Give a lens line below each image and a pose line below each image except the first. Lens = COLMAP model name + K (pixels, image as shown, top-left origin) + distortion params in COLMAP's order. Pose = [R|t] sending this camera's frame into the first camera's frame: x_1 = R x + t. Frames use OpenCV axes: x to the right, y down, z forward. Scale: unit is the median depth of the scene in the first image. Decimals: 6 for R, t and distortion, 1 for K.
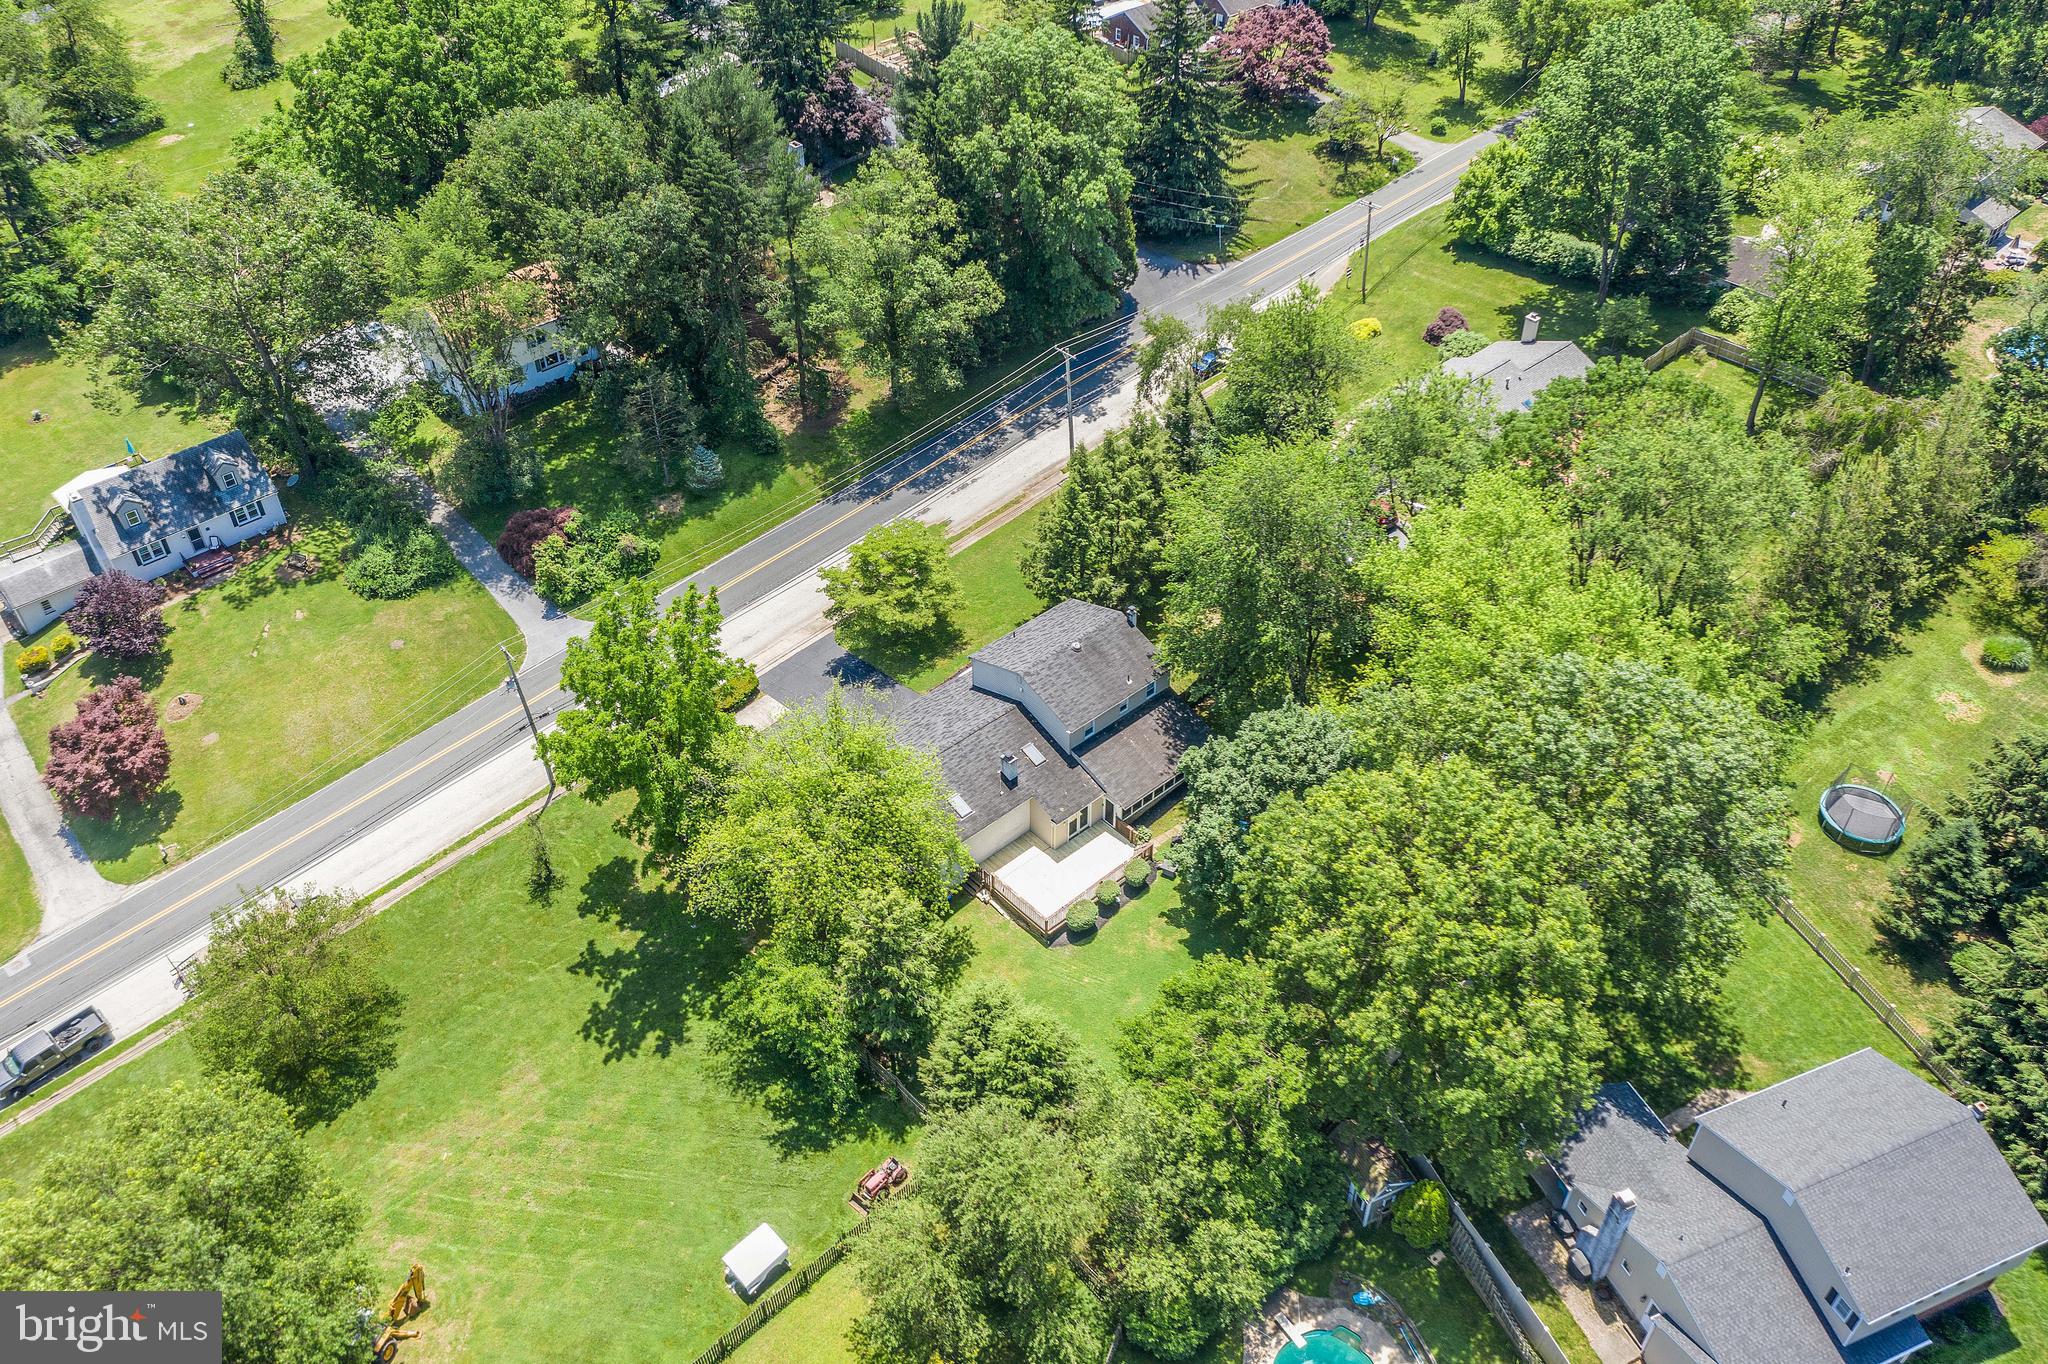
lens RADIAL K [[1679.3, 0, 1025.3], [0, 1679.3, 581.1], [0, 0, 1]] dist [0.003537, -0.118858]
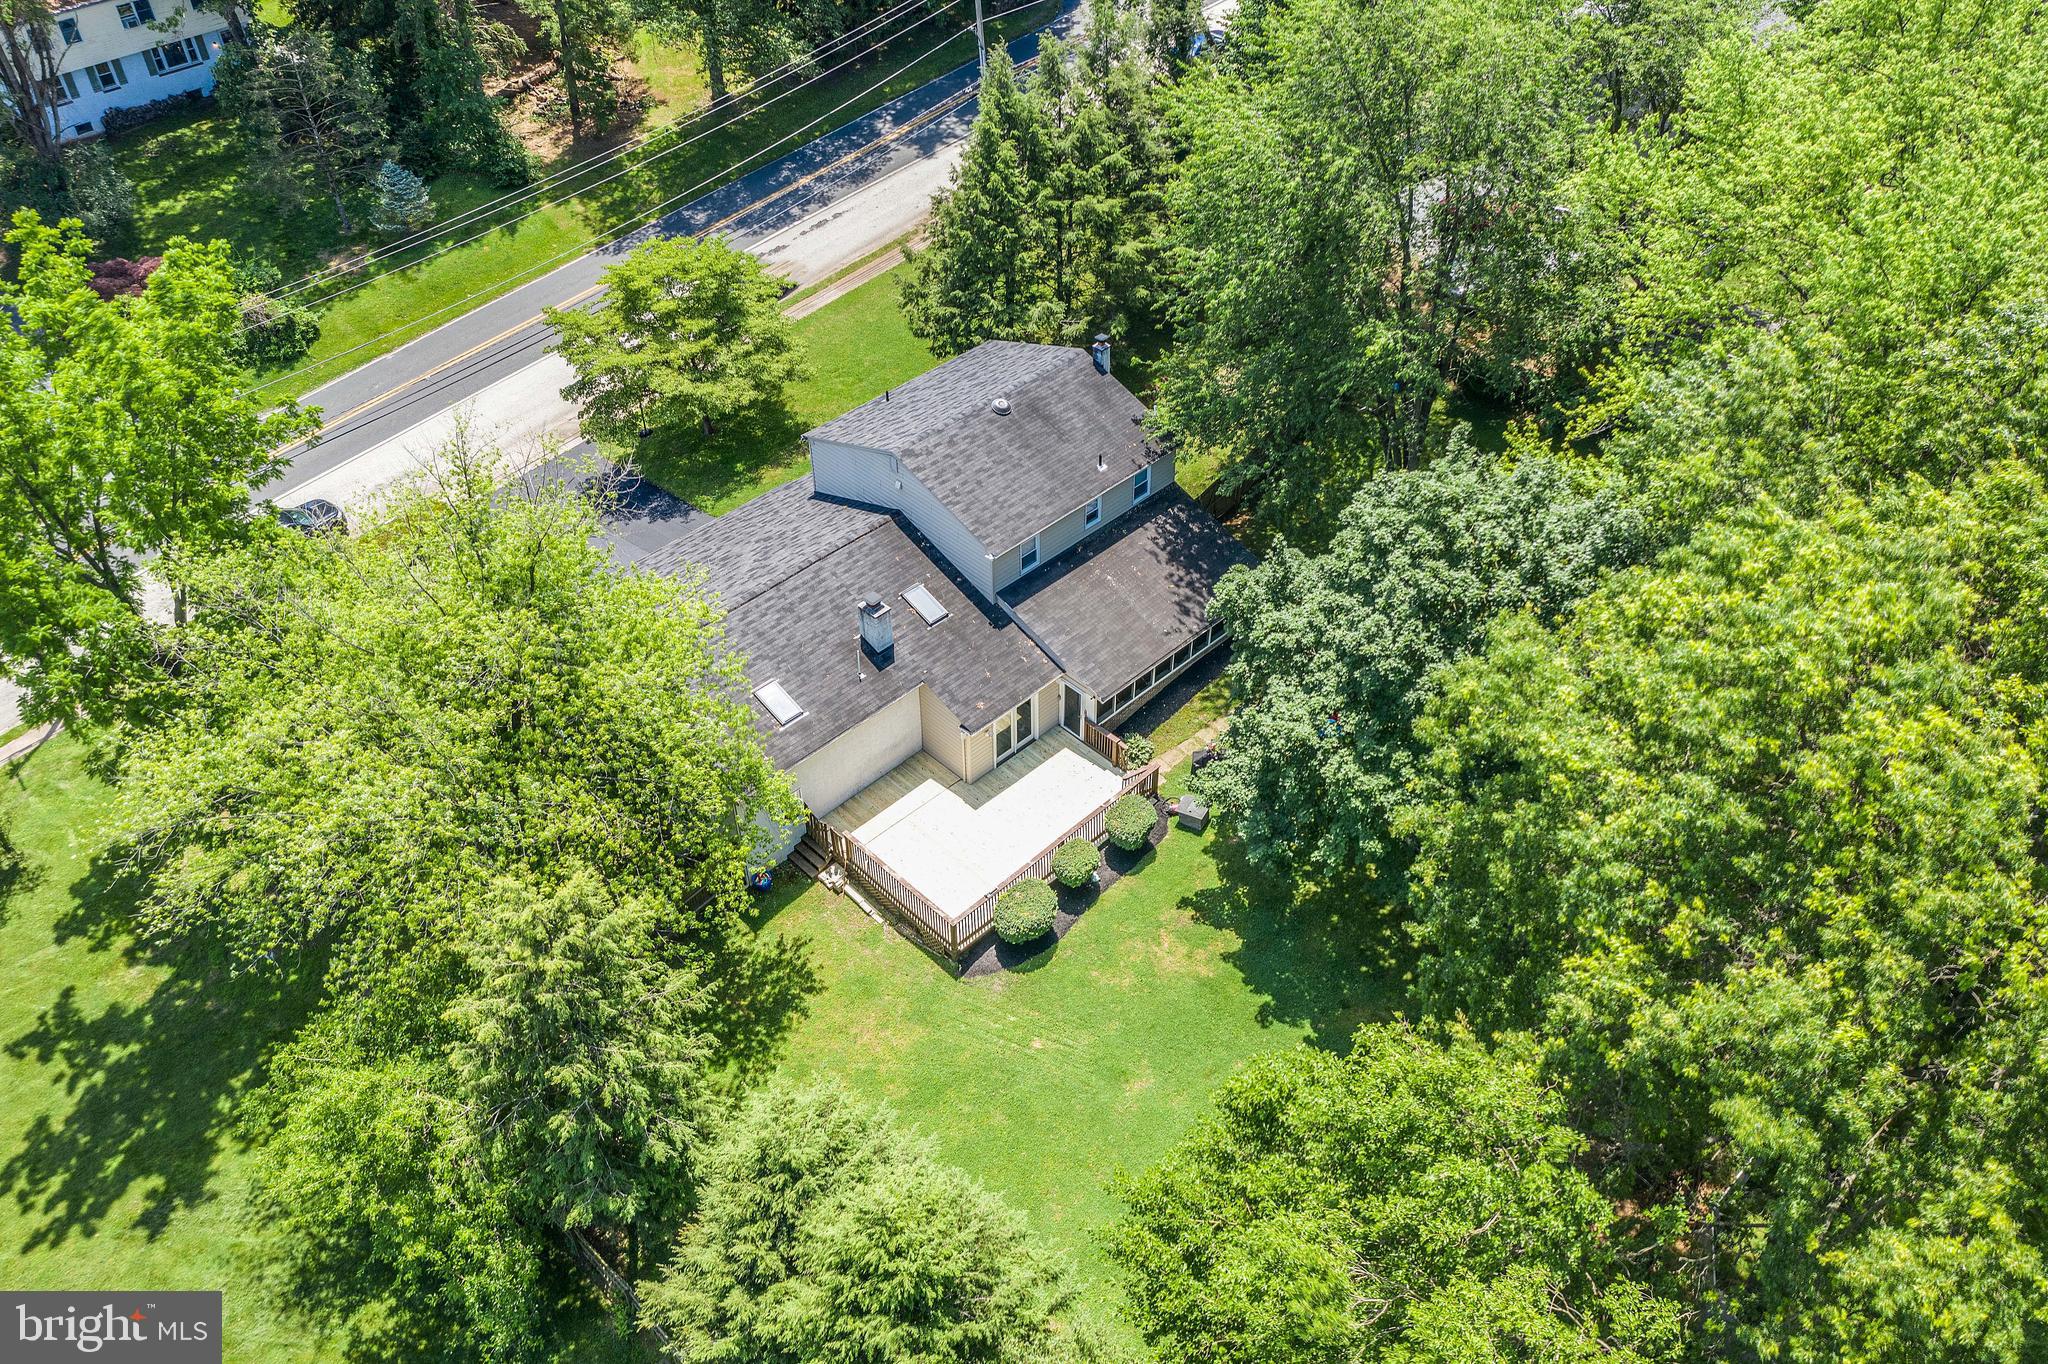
lens RADIAL K [[1679.3, 0, 1025.3], [0, 1679.3, 581.1], [0, 0, 1]] dist [0.003537, -0.118858]
pose [[0.998971, -0.029768, 0.034206, 0.019102], [0.028959, 0.999295, 0.023909, 0.086400], [-0.034893, -0.022894, 0.999129, 0.488308]]
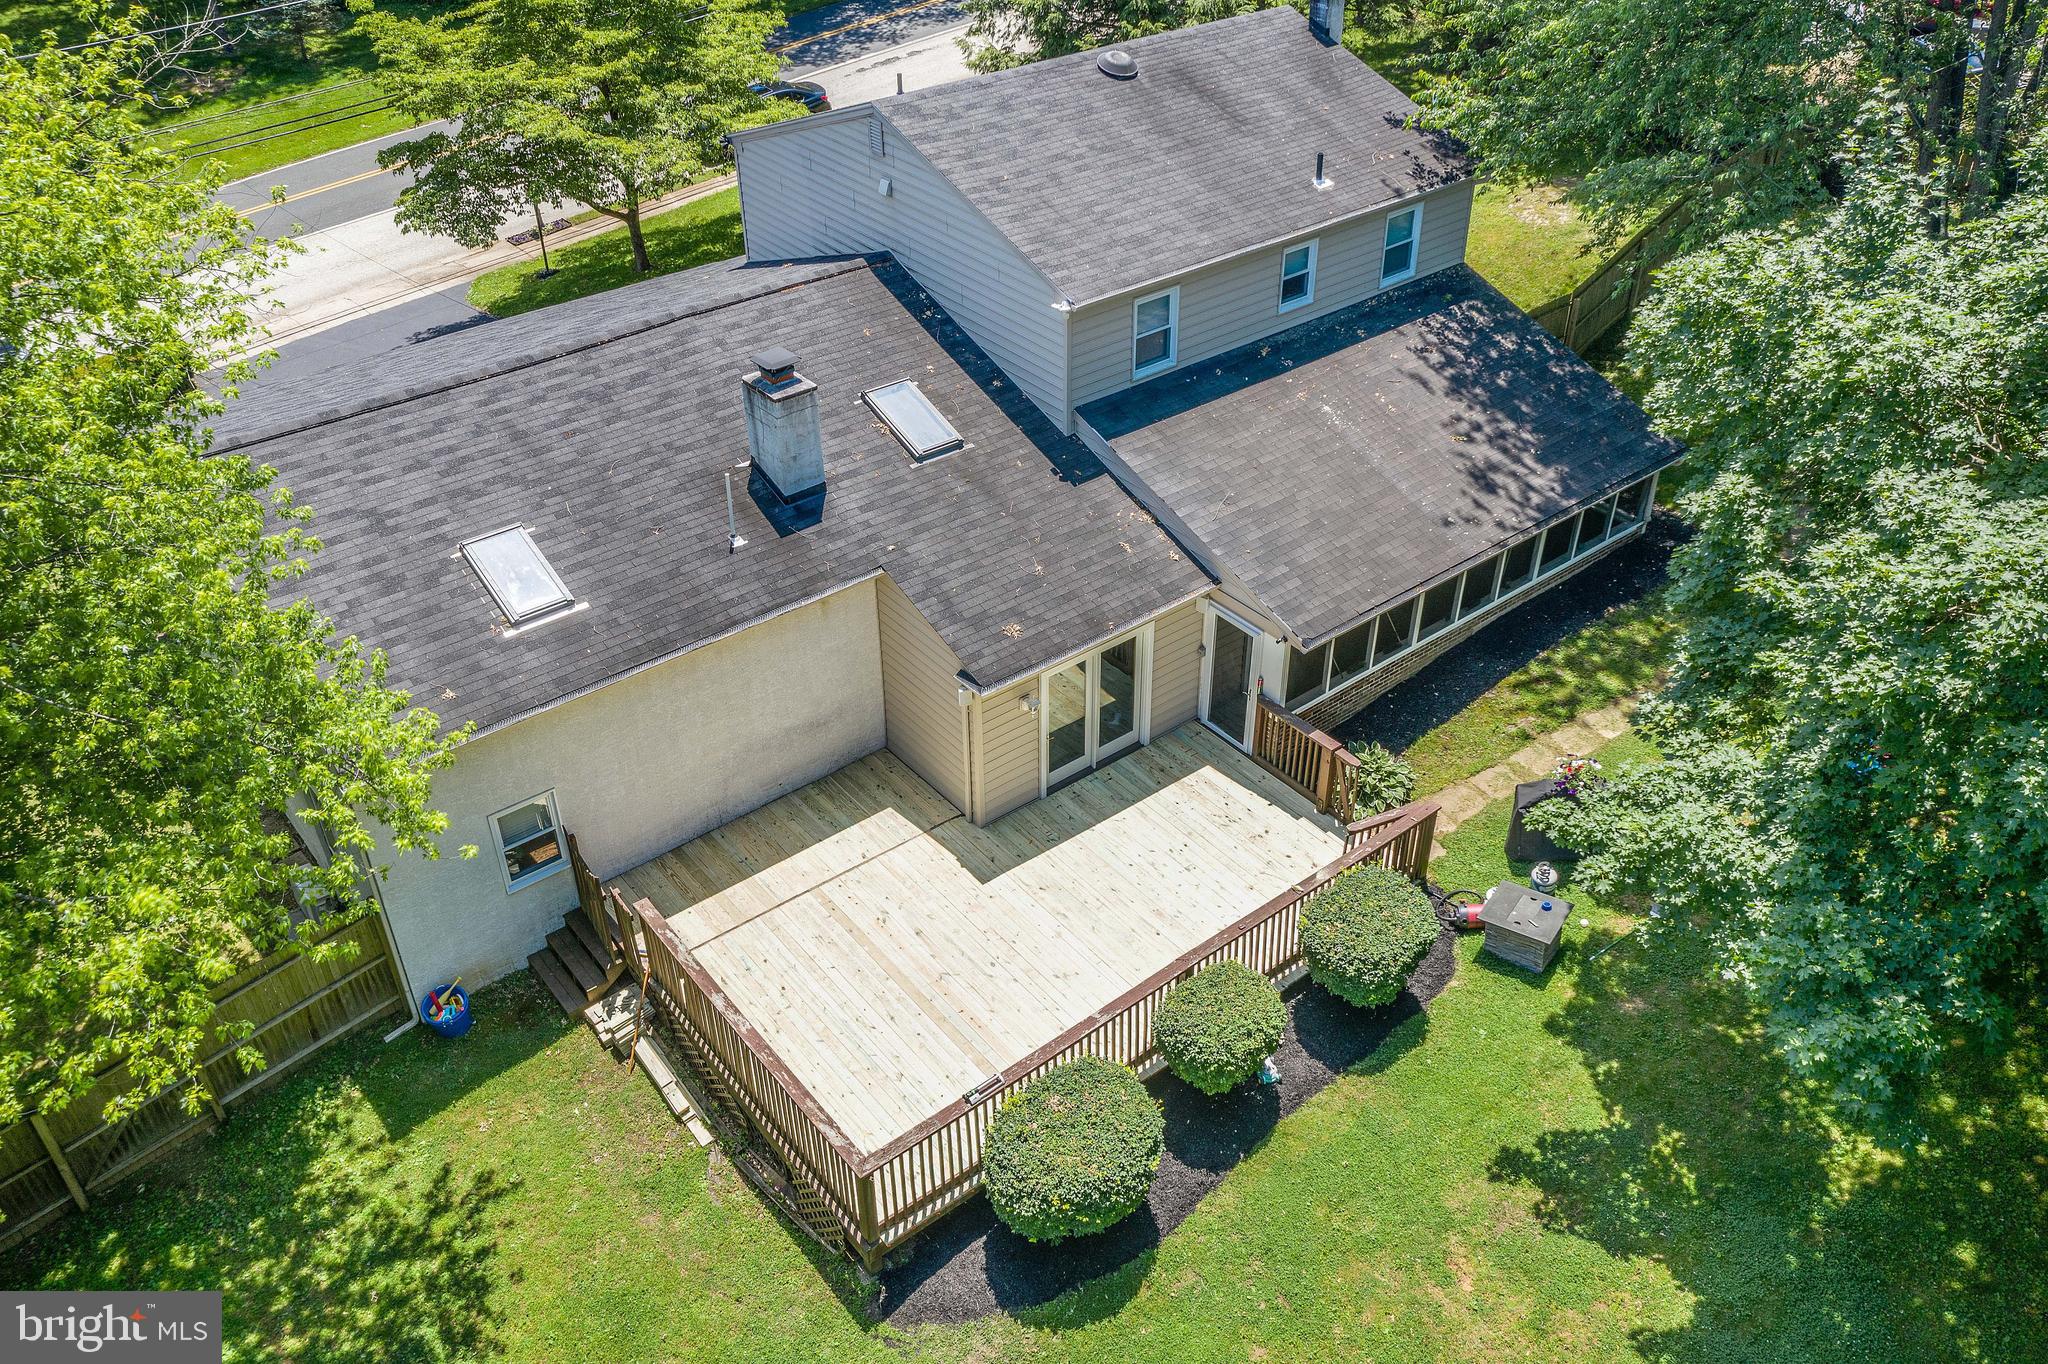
lens RADIAL K [[1642.0, 0, 1035.3], [0, 1642.0, 625.2], [0, 0, 1]] dist [-0.002906, 0.125066]
pose [[0.998048, 0.033970, -0.052413, 0.035926], [-0.037311, 0.997243, -0.064136, 0.149202], [0.050090, 0.065966, 0.996564, 0.793115]]
